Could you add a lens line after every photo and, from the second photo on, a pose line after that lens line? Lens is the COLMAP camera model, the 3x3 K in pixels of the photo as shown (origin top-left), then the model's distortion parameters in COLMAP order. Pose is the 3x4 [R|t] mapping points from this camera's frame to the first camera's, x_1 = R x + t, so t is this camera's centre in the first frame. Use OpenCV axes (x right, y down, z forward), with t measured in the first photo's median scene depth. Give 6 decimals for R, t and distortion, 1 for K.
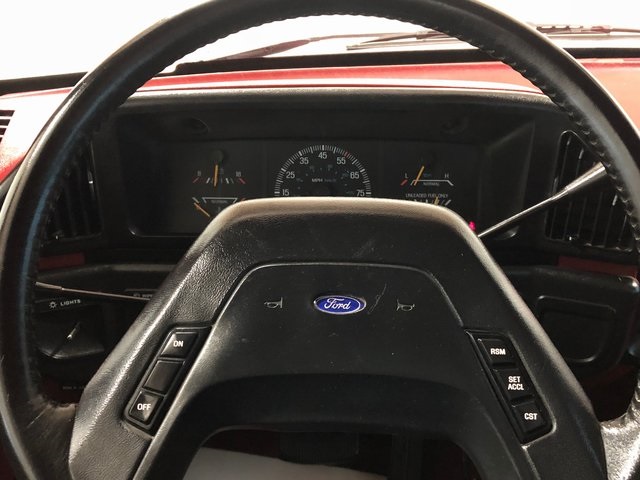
lens RADIAL K [[628.7, 0, 319.6], [0, 628.7, 240.9], [0, 0, 1]] dist [-0.005312, 0.000000]
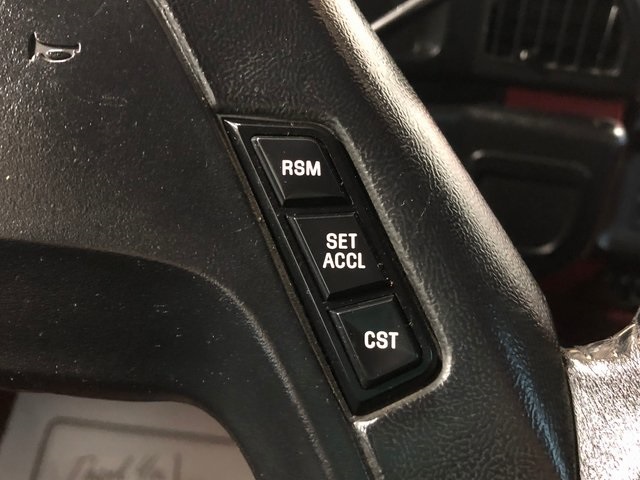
lens RADIAL K [[628.7, 0, 325.1], [0, 628.7, 237.3], [0, 0, 1]] dist [-0.005312, 0.000000]
pose [[0.997995, -0.013056, 0.061924, 0.266481], [0.005450, 0.992584, 0.121439, 0.166808], [-0.063050, -0.120858, 0.990665, 0.615602]]
